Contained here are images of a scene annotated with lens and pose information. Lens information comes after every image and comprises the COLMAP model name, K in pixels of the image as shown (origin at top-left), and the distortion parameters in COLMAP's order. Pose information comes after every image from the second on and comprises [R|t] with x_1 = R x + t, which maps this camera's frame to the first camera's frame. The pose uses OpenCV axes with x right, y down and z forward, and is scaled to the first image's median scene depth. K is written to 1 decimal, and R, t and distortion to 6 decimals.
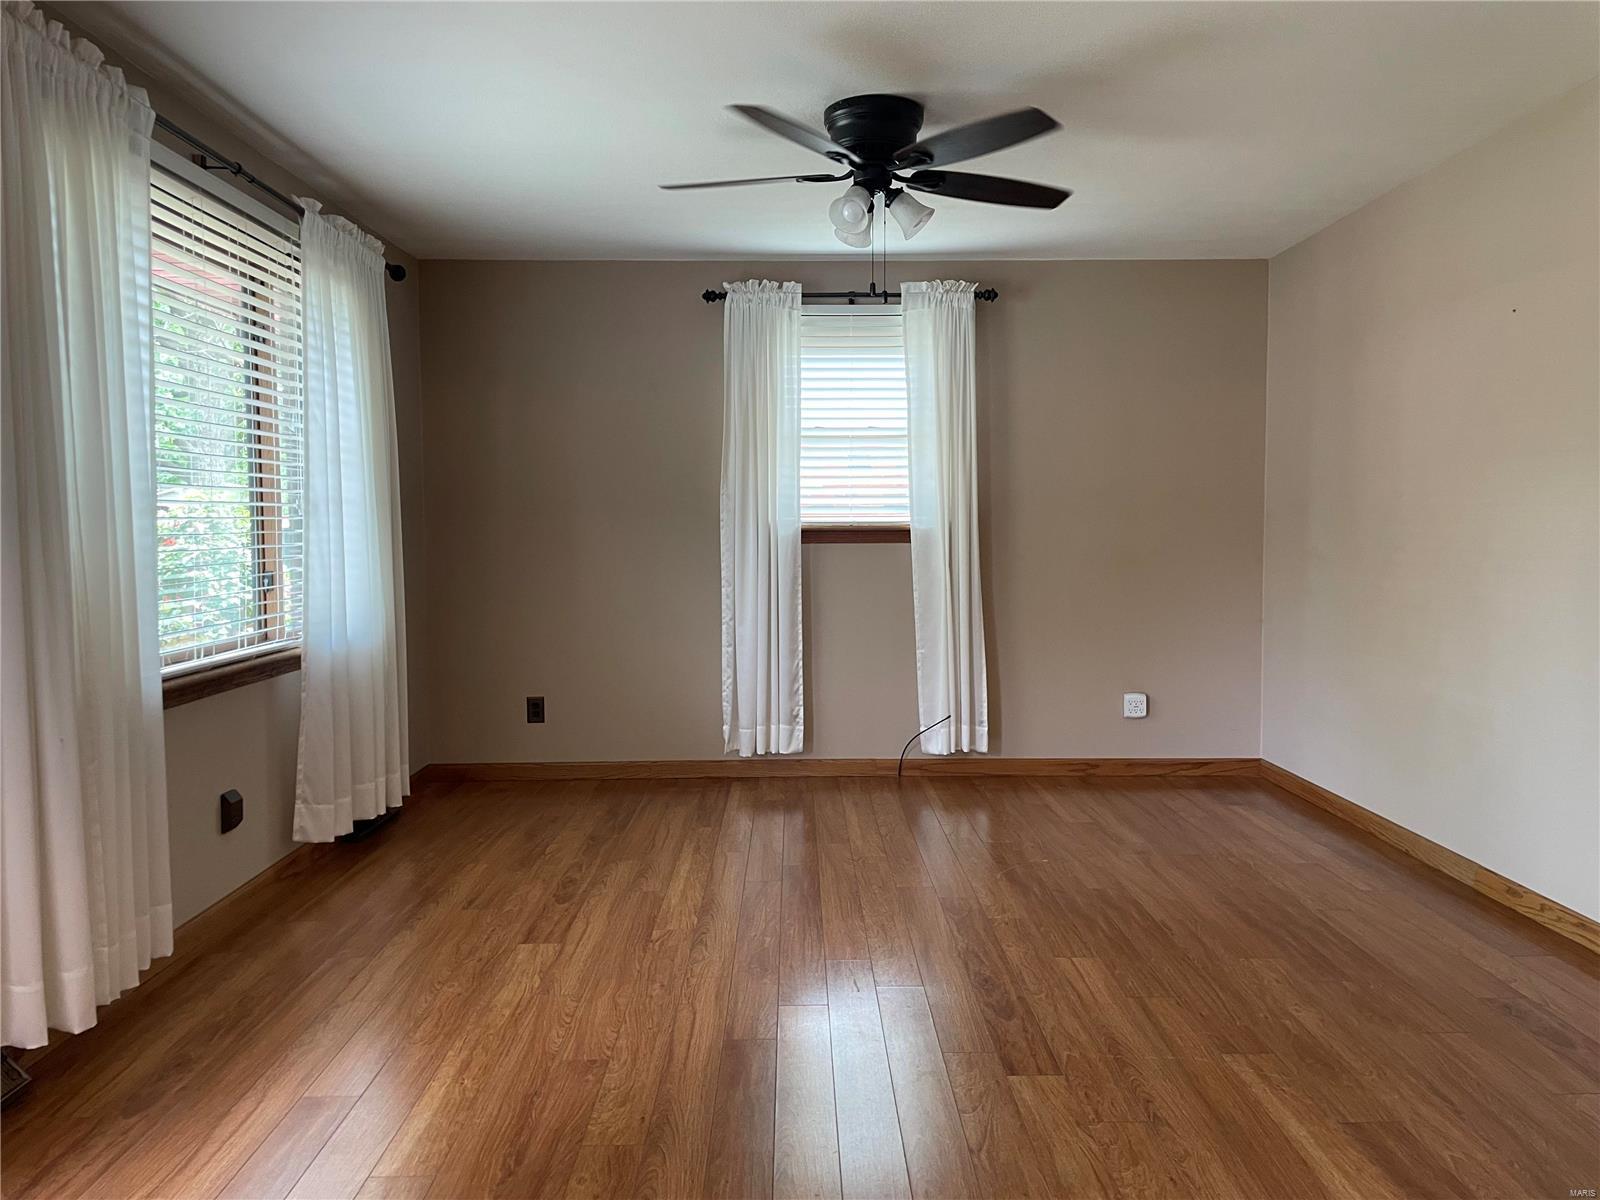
lens RADIAL K [[1187.0, 0, 807.2], [0, 1187.0, 595.9], [0, 0, 1]] dist [0.045423, -0.030371]
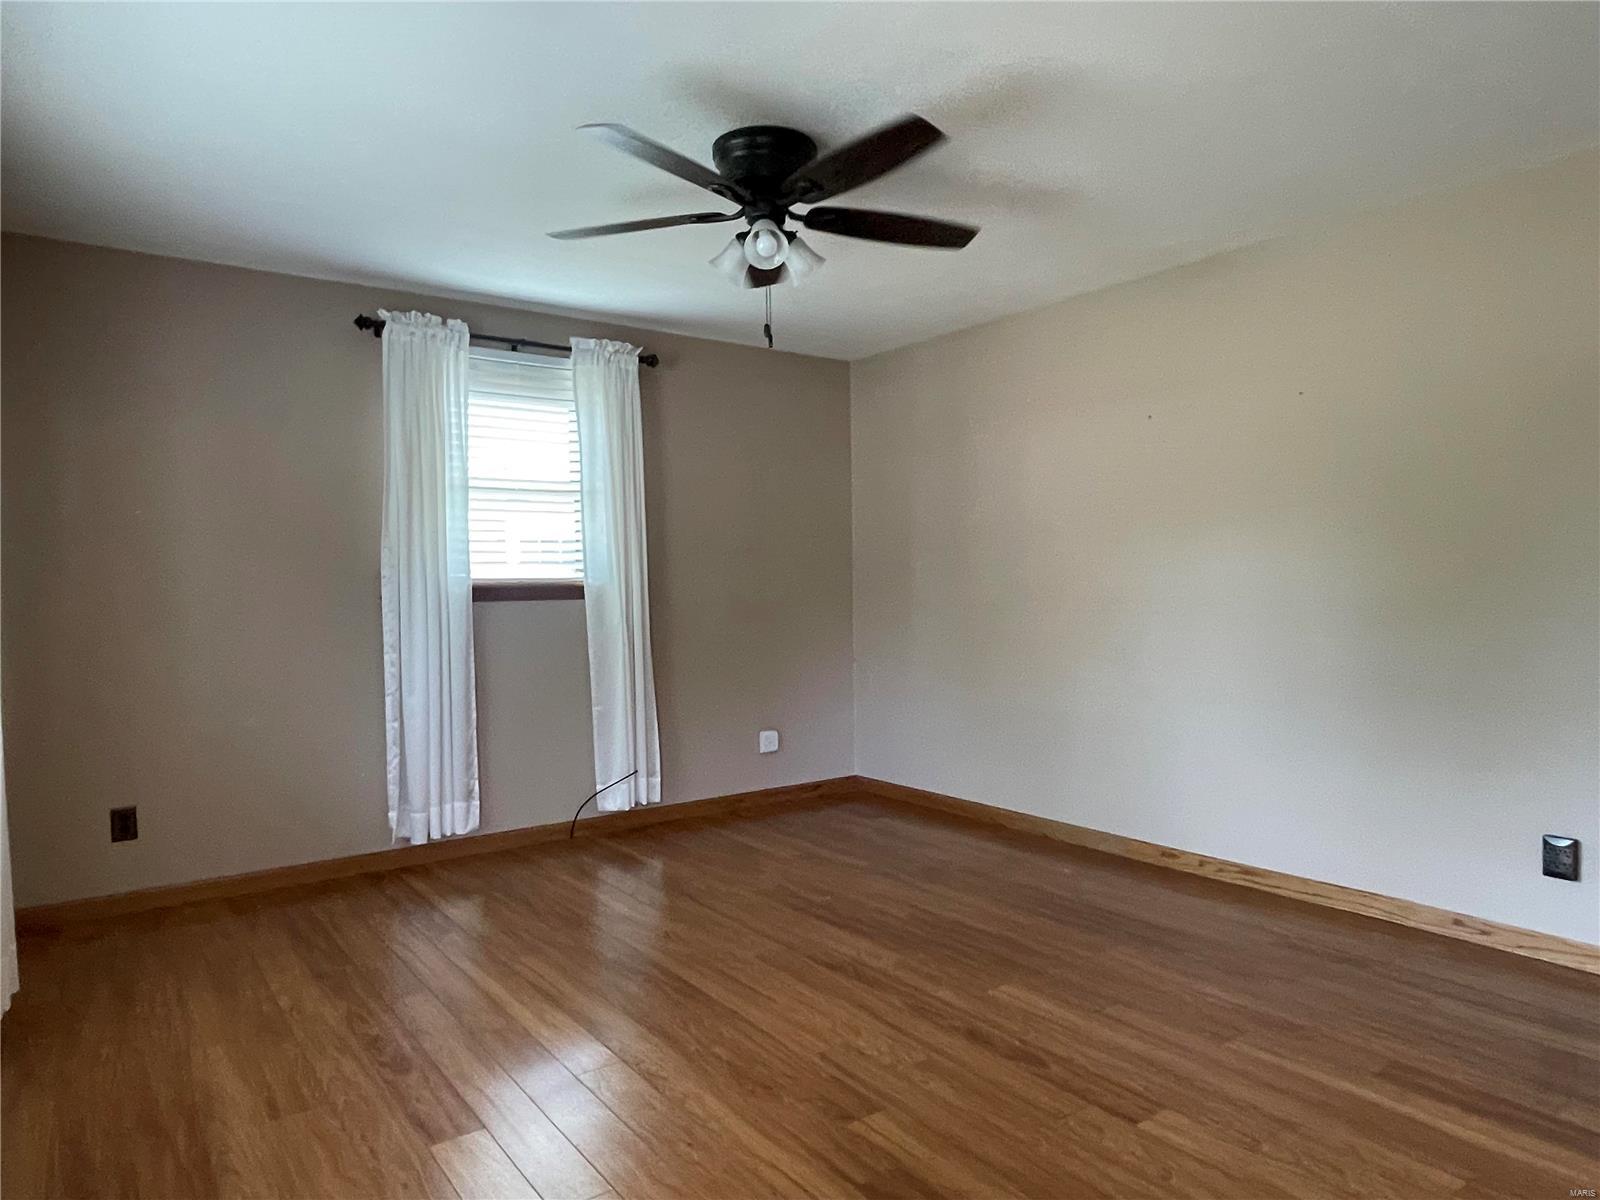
lens RADIAL K [[1003.7, 0, 793.8], [0, 1003.7, 614.7], [0, 0, 1]] dist [0.008746, -0.015607]
pose [[0.818204, -0.024194, 0.574419, -0.250634], [0.044027, 0.998817, -0.020643, -0.007431], [-0.573240, 0.042180, 0.818301, 0.219843]]
